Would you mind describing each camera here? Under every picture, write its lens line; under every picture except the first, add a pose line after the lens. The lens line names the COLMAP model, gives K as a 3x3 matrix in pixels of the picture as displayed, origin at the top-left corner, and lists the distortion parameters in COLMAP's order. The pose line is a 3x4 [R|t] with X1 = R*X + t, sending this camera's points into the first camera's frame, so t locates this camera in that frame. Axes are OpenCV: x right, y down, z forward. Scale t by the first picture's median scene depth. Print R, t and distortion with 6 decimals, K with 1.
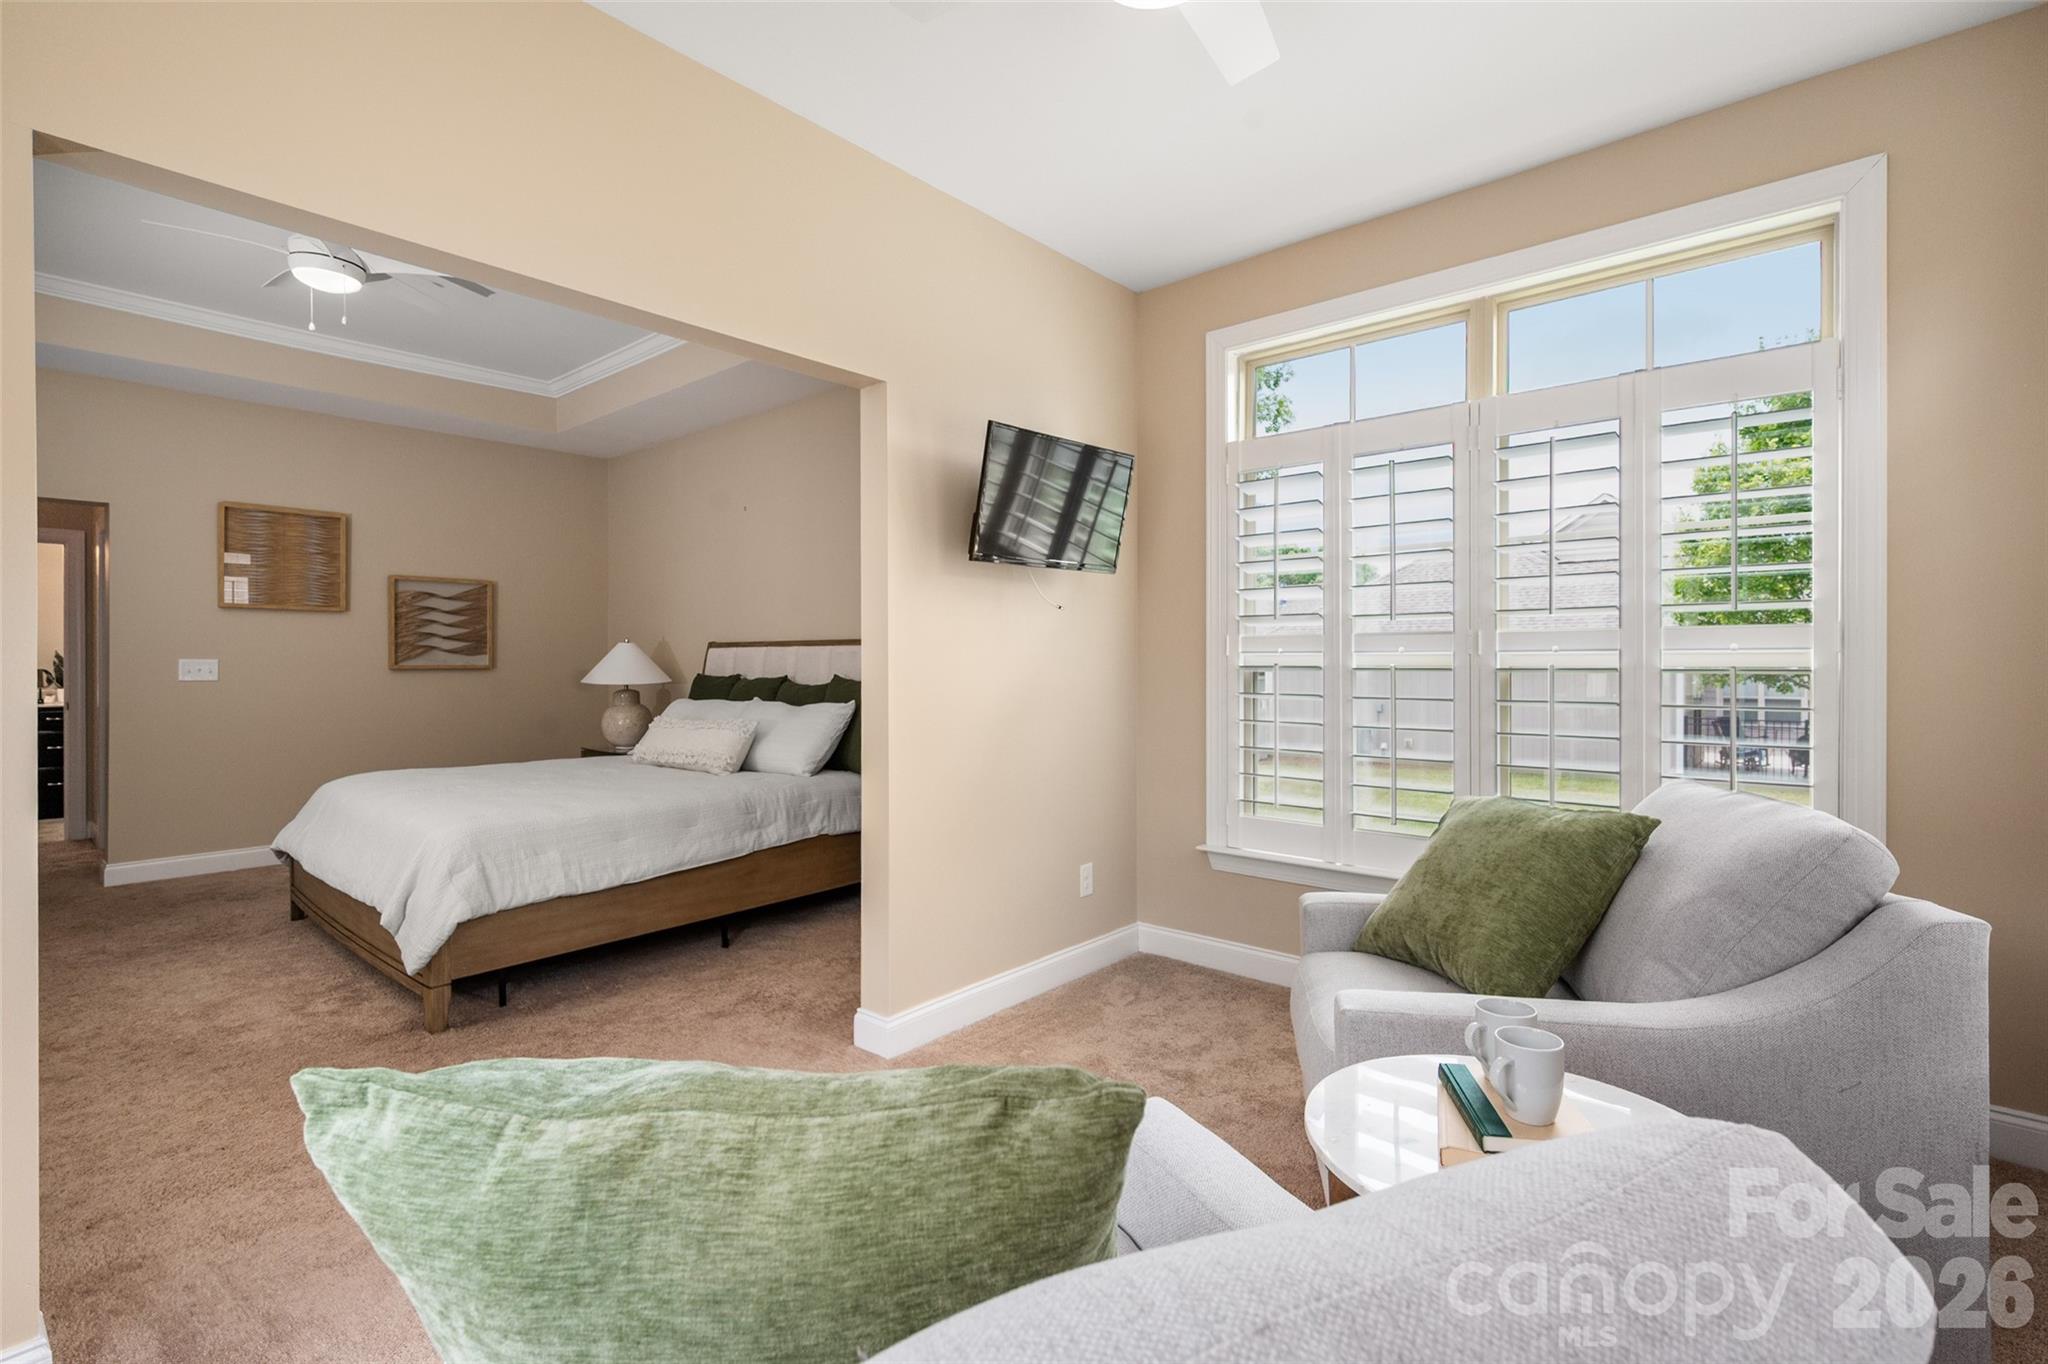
lens RADIAL K [[962.9, 0, 1030.9], [0, 962.9, 679.1], [0, 0, 1]] dist [0.003659, 0.000537]
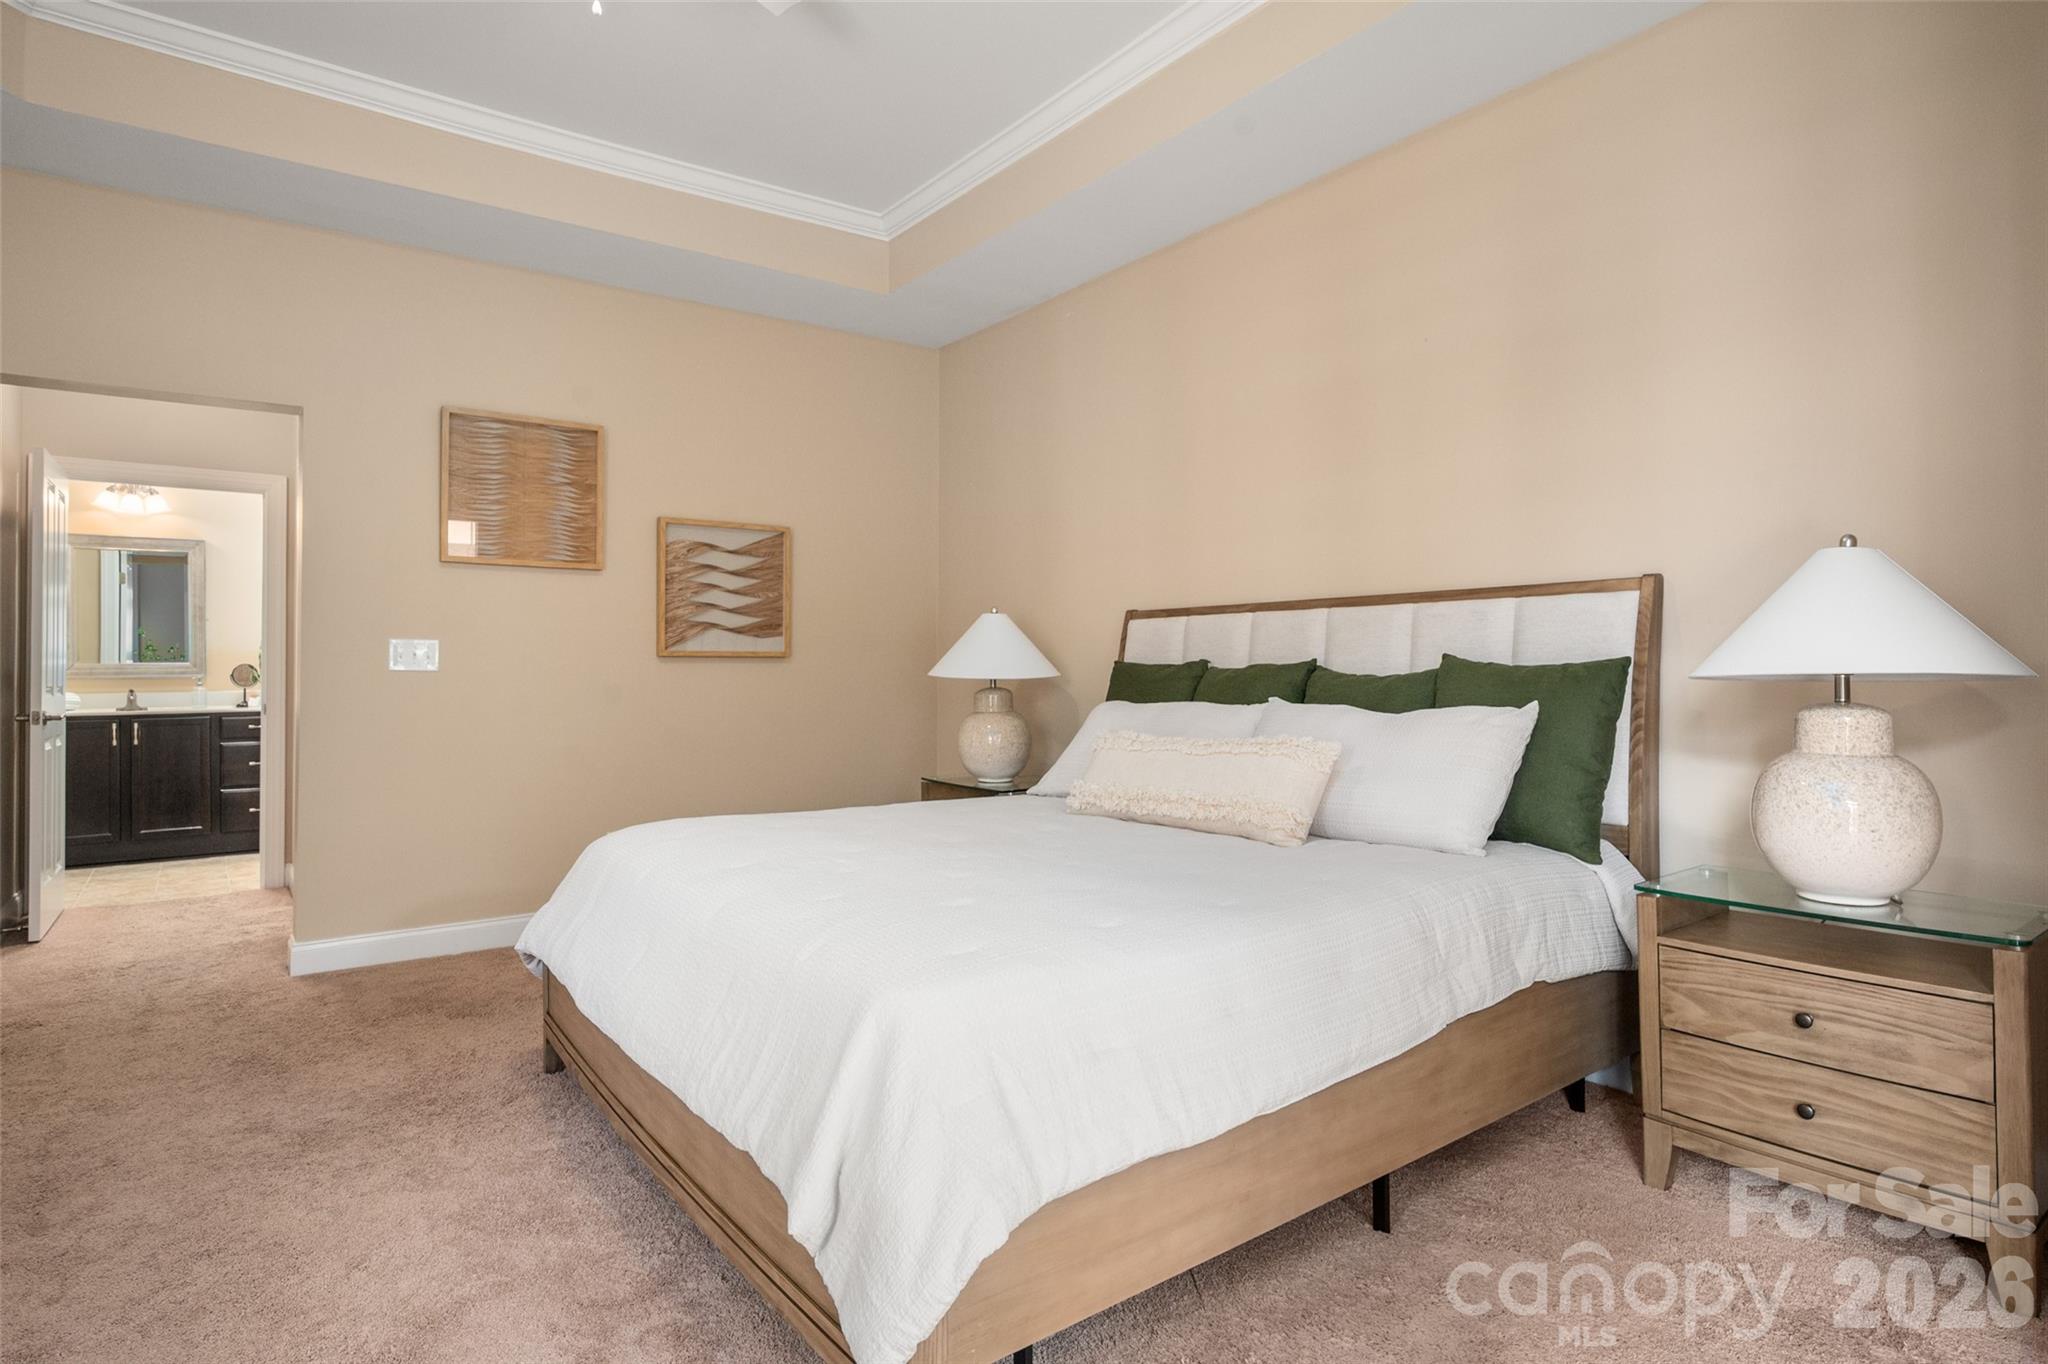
lens RADIAL K [[1122.5, 0, 1020.5], [0, 1122.5, 678.7], [0, 0, 1]] dist [0.002912, 0.000938]
pose [[0.976569, -0.000485, -0.215204, -0.262472], [-0.001952, 0.999936, -0.011111, 0.014152], [0.215196, 0.011271, 0.976506, 0.306255]]
